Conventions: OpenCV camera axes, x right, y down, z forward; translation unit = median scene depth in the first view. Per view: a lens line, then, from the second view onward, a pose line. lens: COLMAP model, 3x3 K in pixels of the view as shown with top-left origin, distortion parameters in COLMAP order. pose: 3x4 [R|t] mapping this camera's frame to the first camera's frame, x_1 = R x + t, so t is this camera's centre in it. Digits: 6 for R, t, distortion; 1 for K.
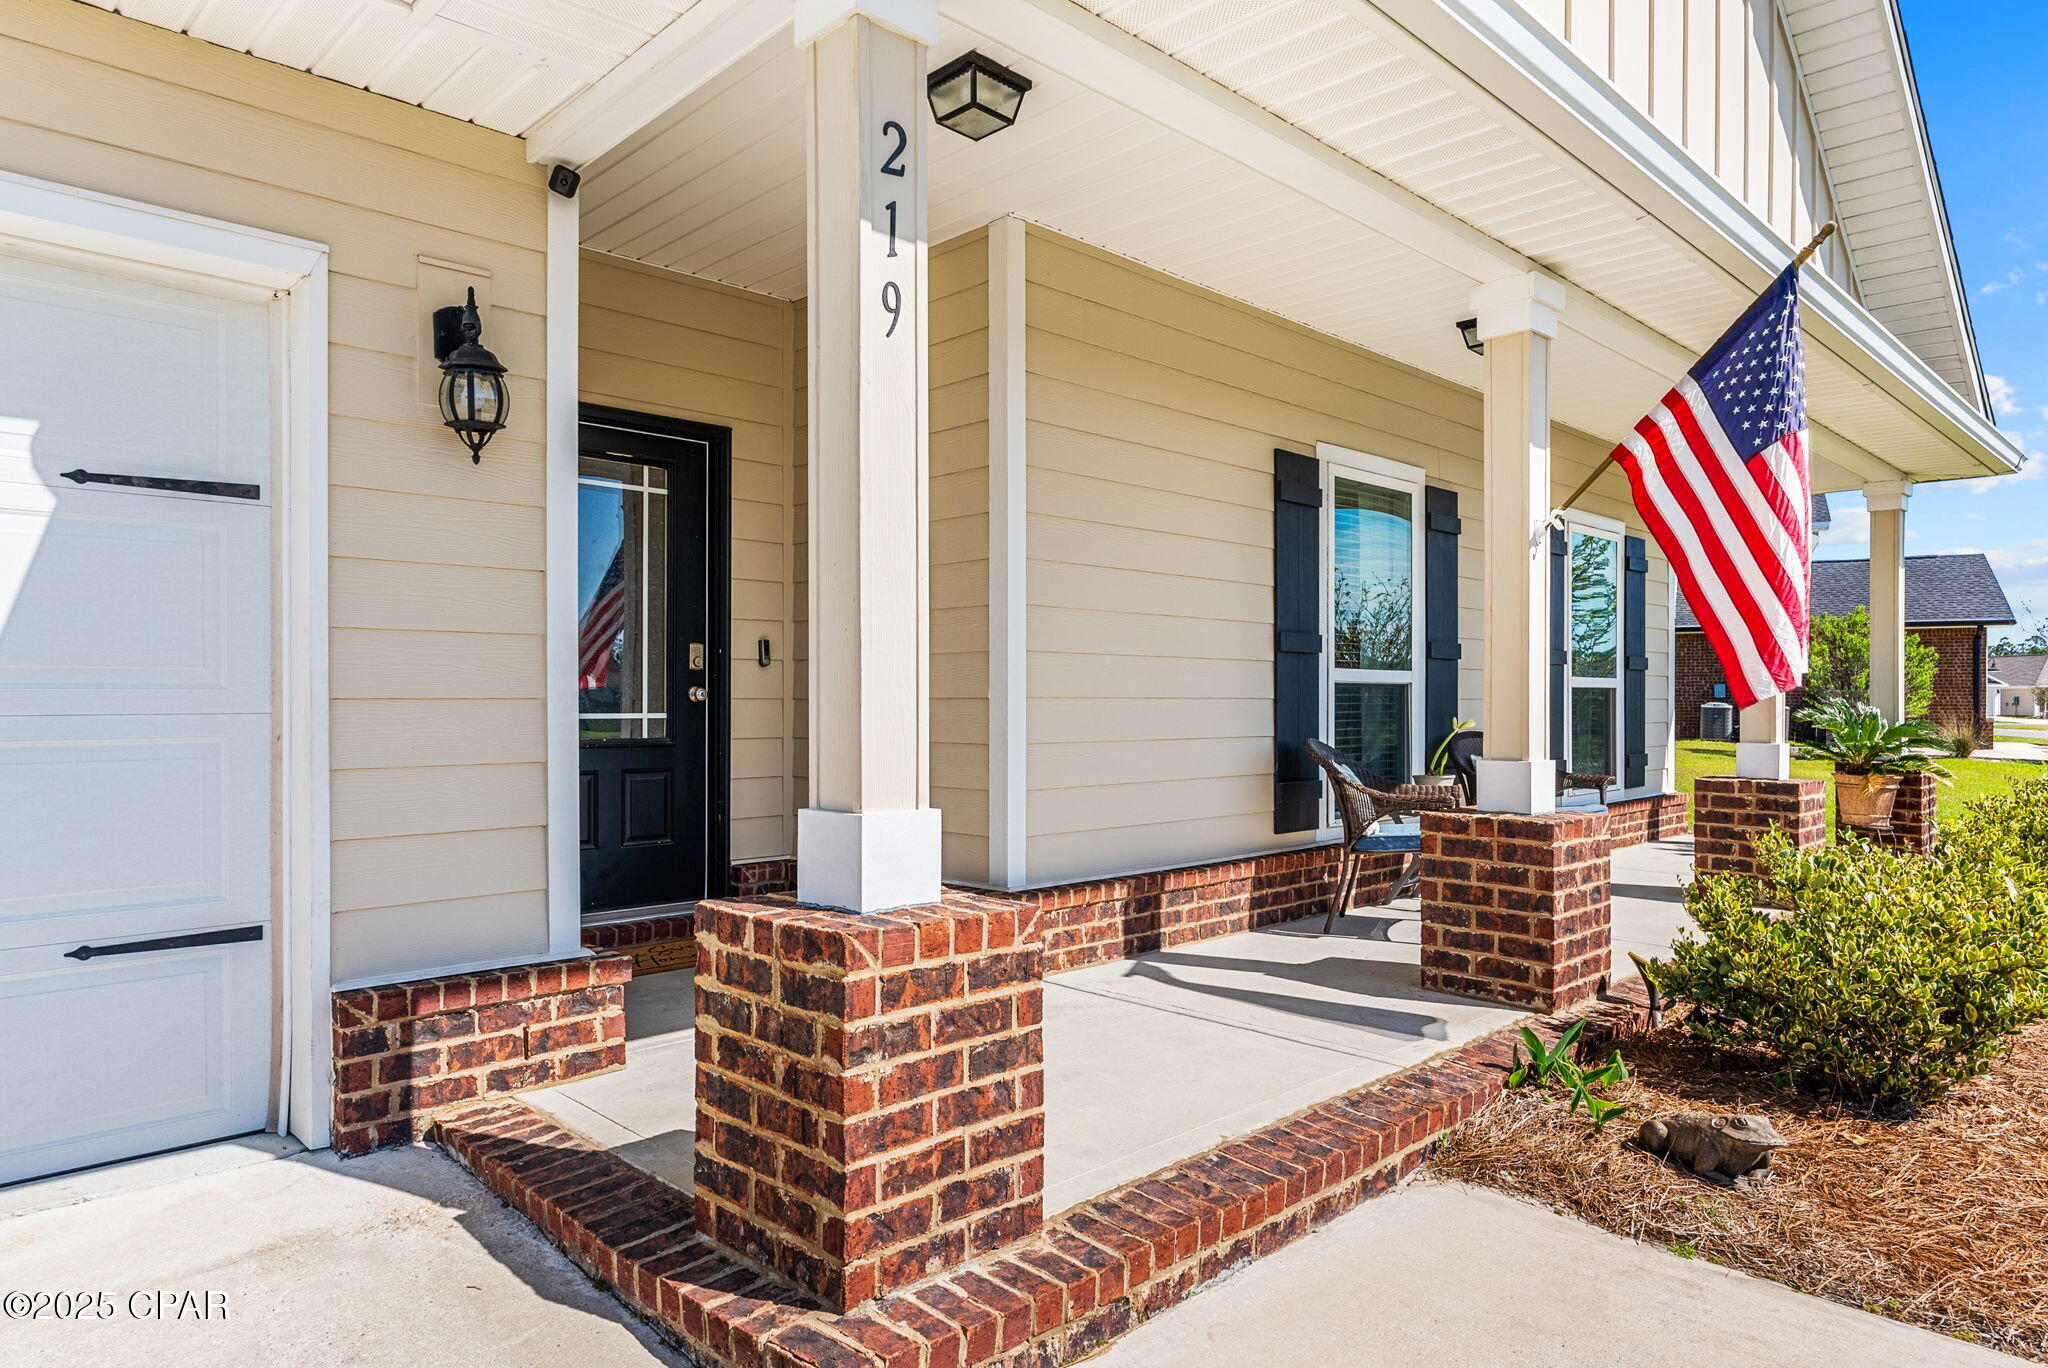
lens RADIAL K [[1229.5, 0, 1022.8], [0, 1229.5, 694.8], [0, 0, 1]] dist [0.000086, 0.000597]
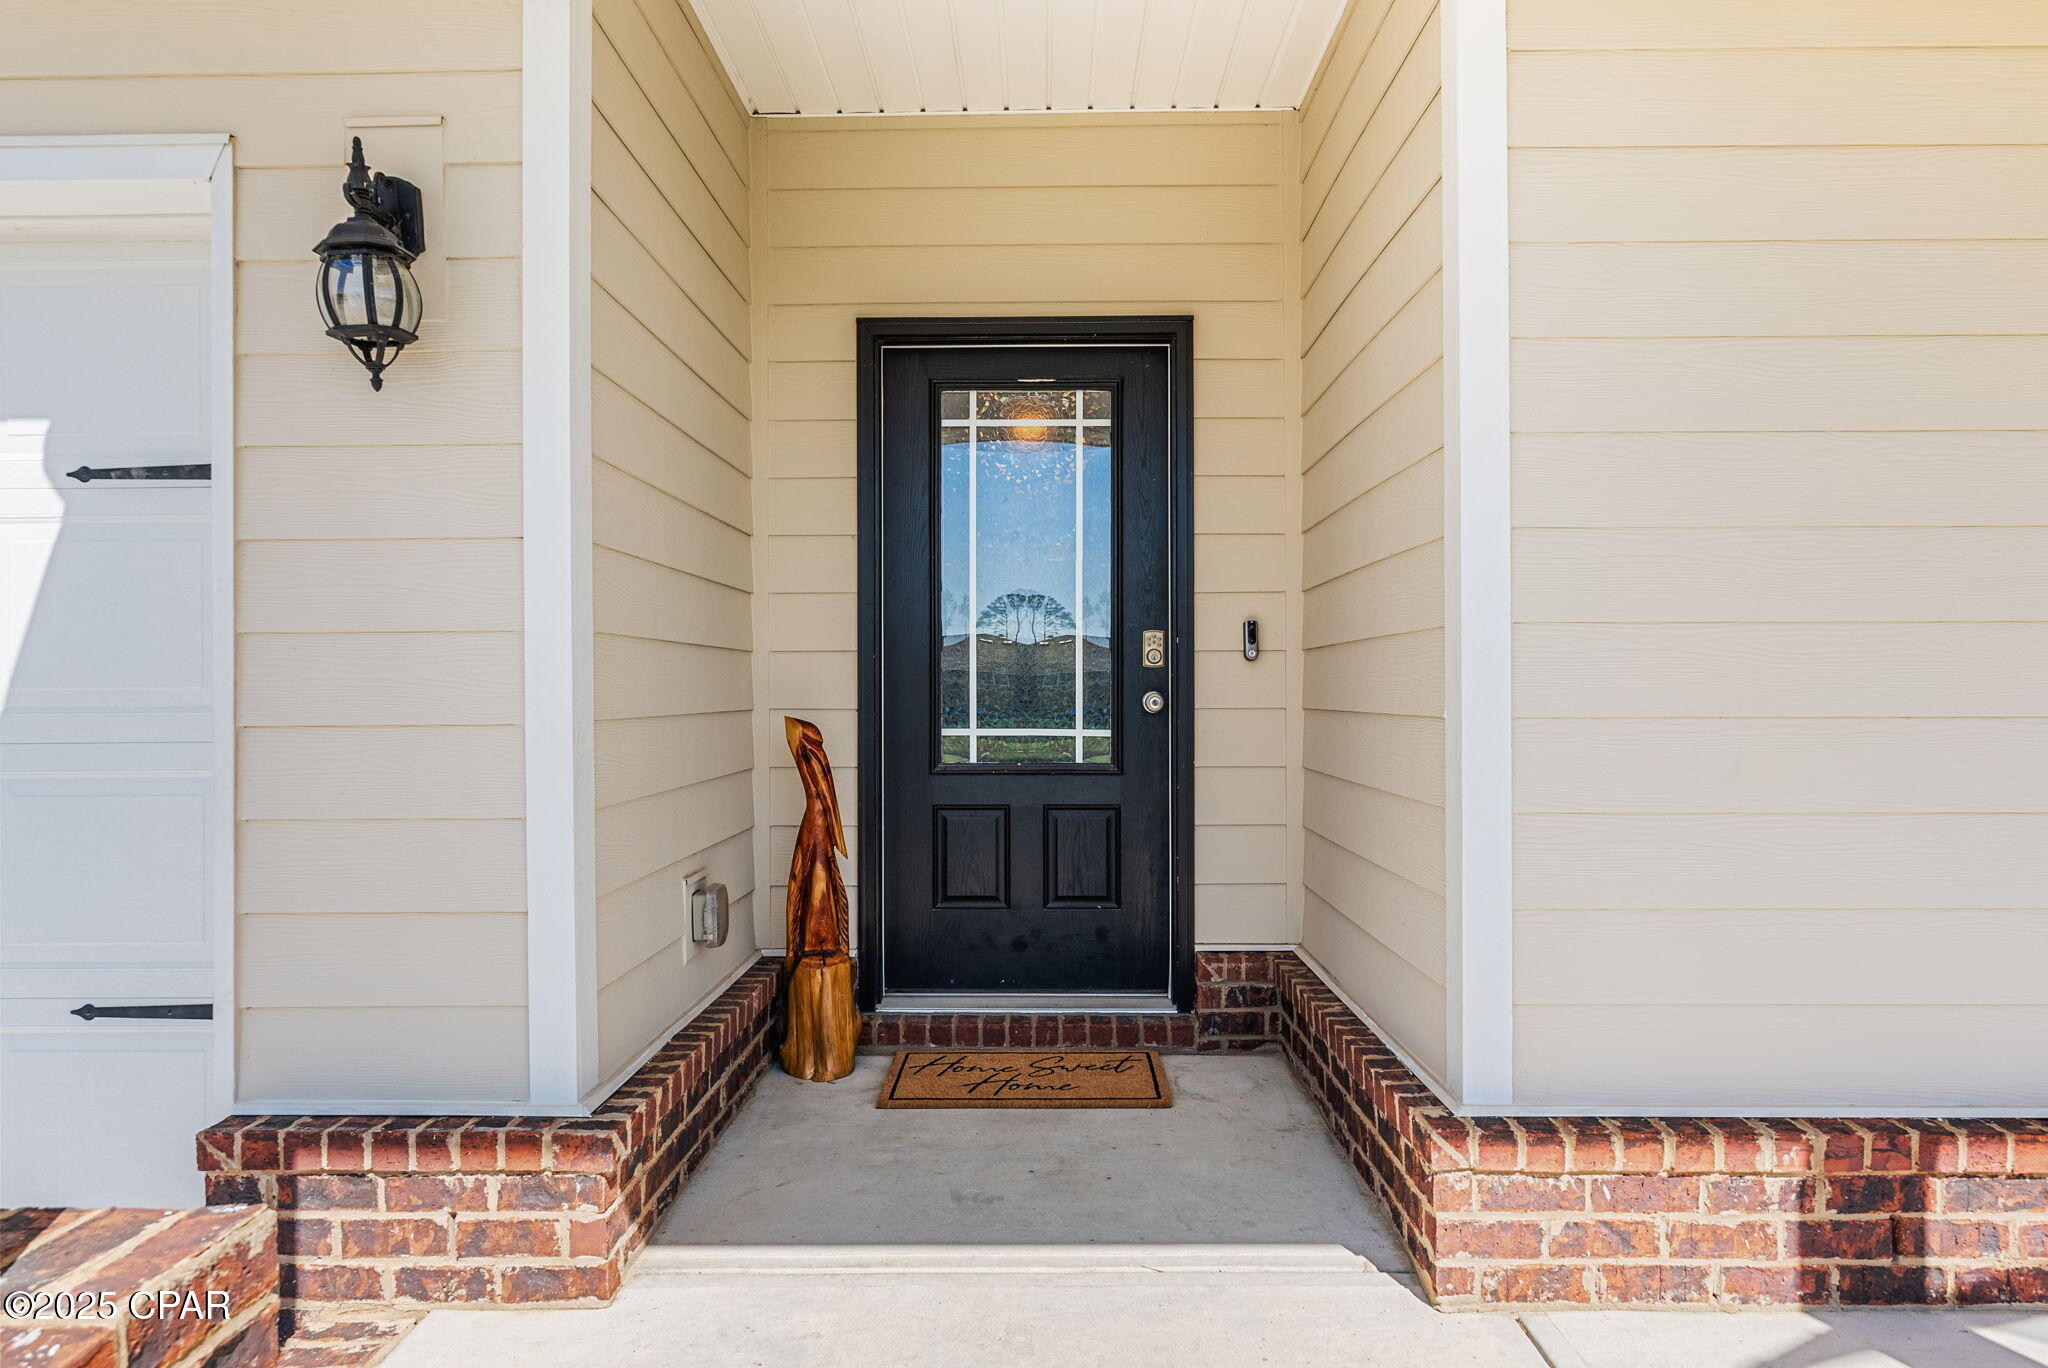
lens RADIAL K [[1225.5, 0, 1024.0], [0, 1225.5, 684.0], [0, 0, 1]] dist [-0.001114, 0.000896]
pose [[0.712556, -0.004996, -0.701598, 0.292978], [0.006618, 0.999978, -0.000399, -0.018500], [0.701584, -0.004359, 0.712573, 0.737815]]
